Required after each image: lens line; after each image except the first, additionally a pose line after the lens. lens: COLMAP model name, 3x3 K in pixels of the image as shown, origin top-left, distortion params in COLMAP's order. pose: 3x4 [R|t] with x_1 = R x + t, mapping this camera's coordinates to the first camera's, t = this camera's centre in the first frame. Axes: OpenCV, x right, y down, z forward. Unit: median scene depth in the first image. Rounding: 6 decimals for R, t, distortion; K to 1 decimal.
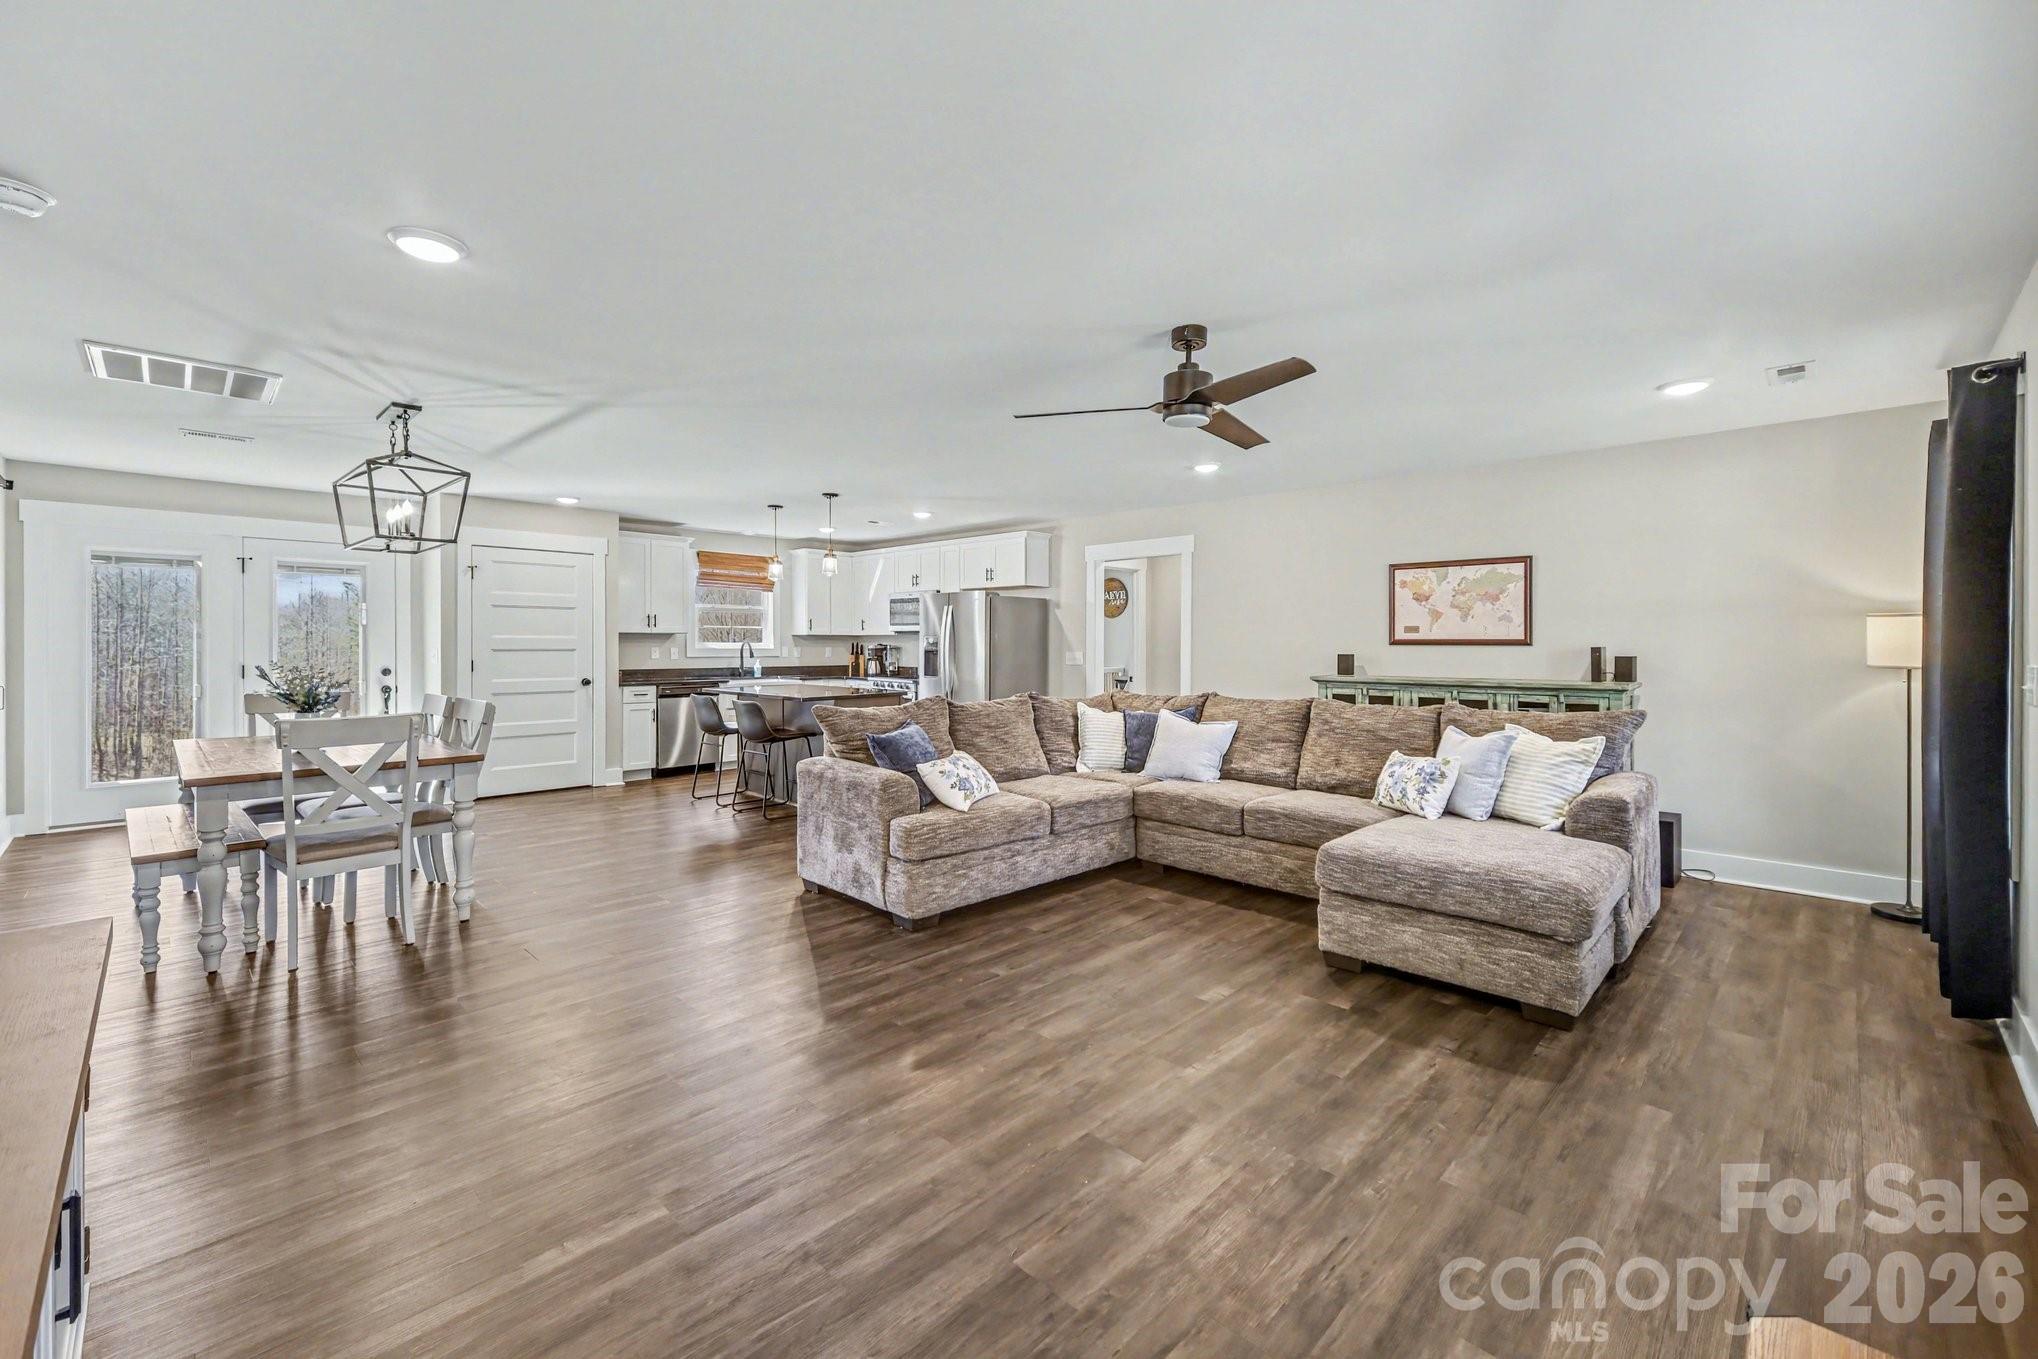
lens RADIAL K [[839.2, 0, 1015.2], [0, 839.2, 648.1], [0, 0, 1]] dist [0.014523, 0.000389]
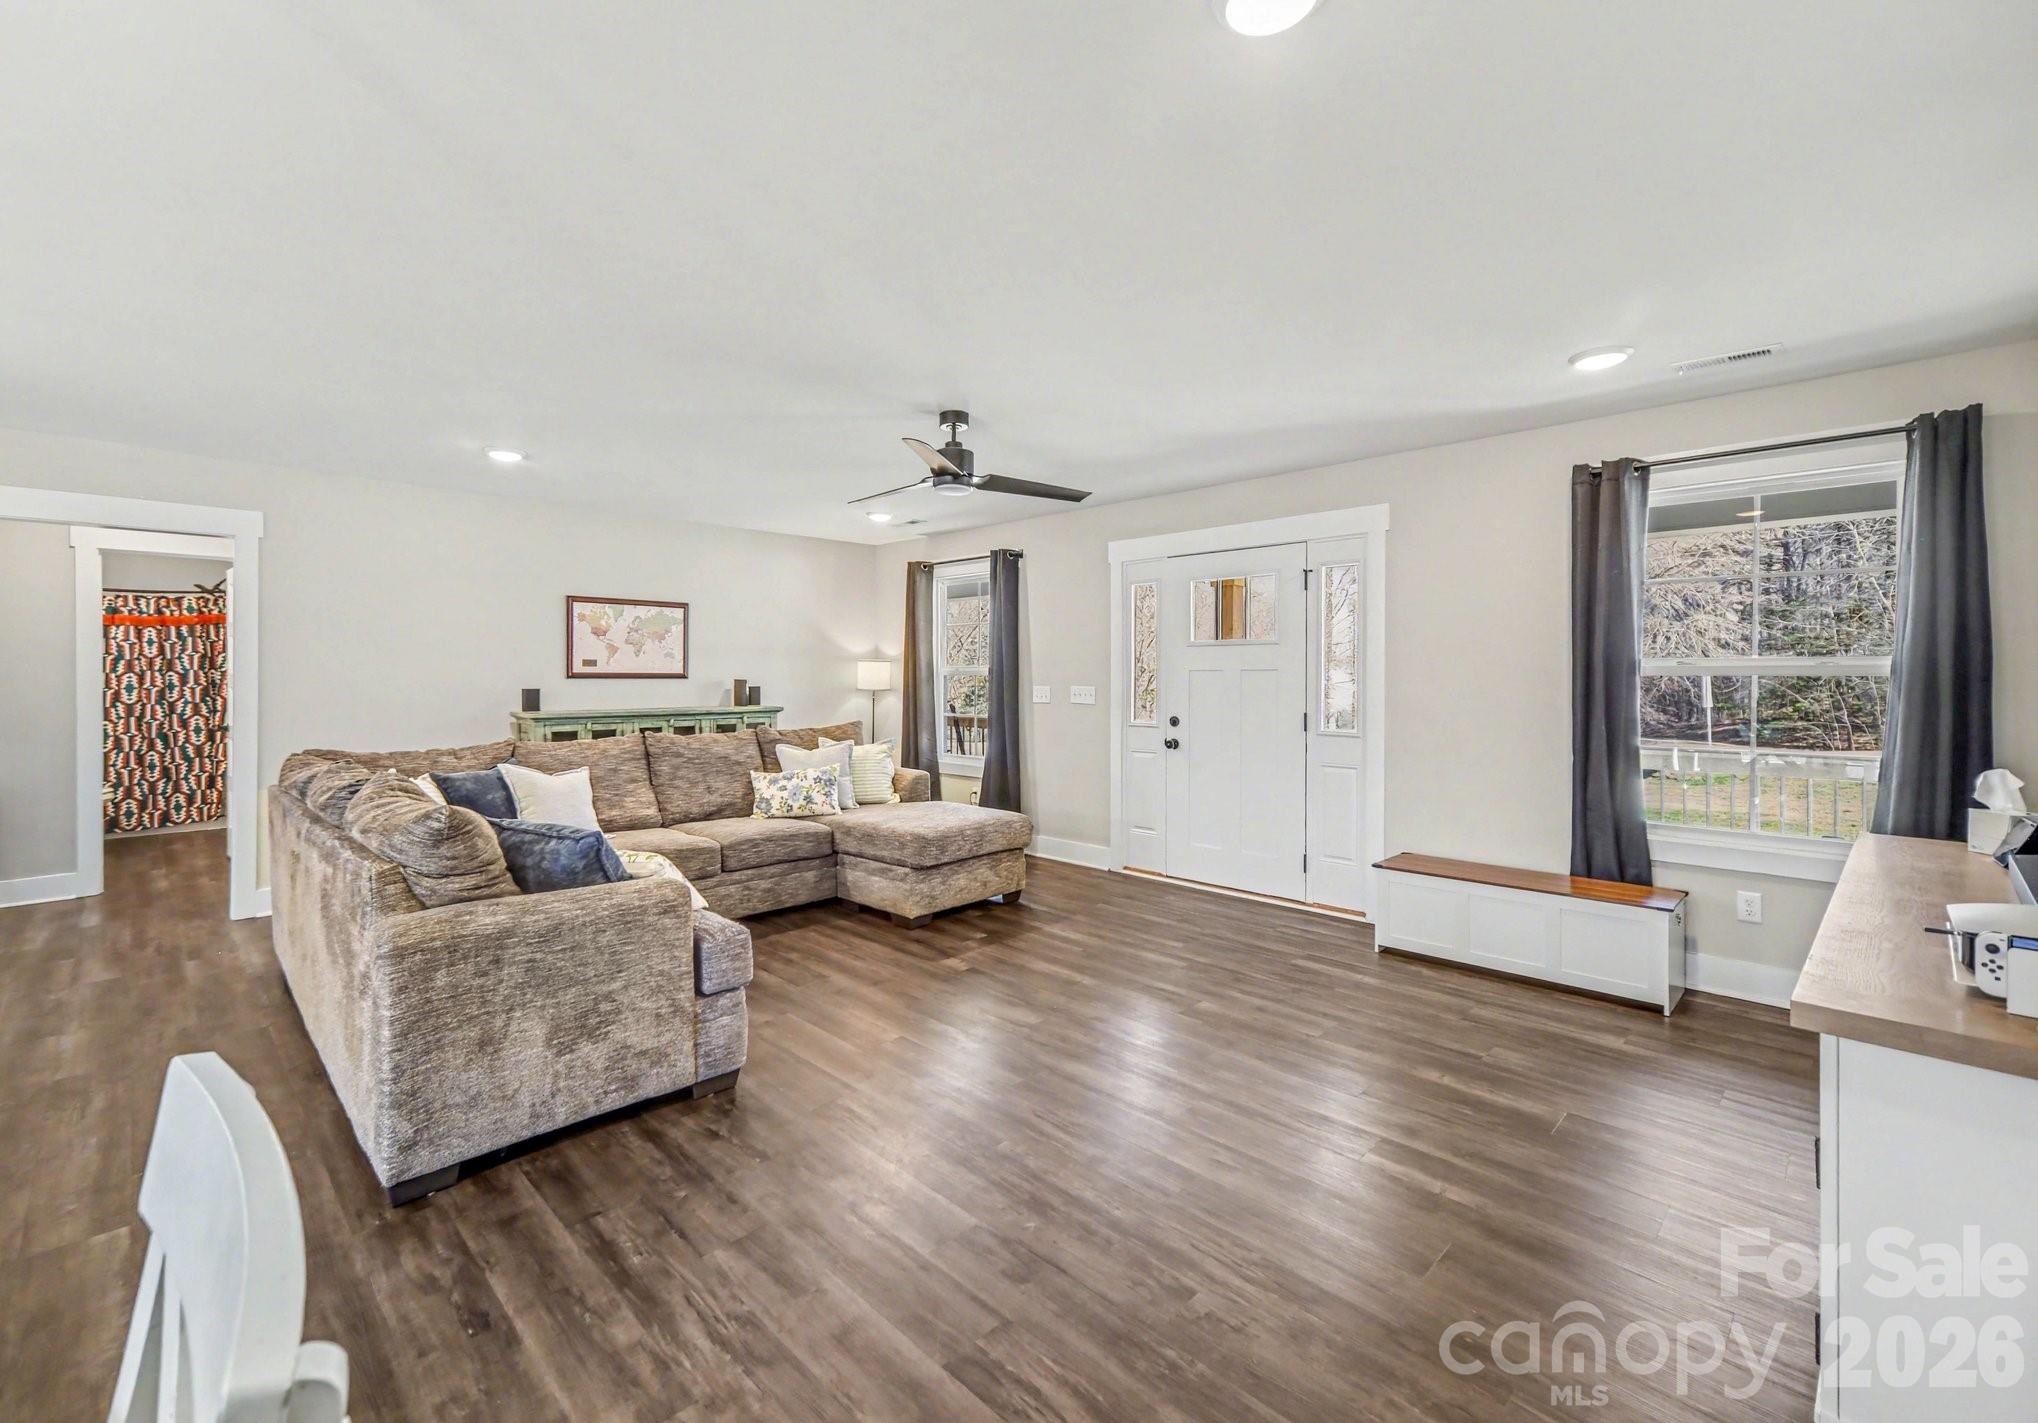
lens RADIAL K [[857.3, 0, 989.0], [0, 857.3, 683.1], [0, 0, 1]] dist [0.014619, -0.001765]
pose [[0.033838, -0.009511, 0.999382, -0.420531], [0.004955, 0.999944, 0.009348, -0.004117], [-0.999415, 0.004636, 0.033883, 0.380987]]
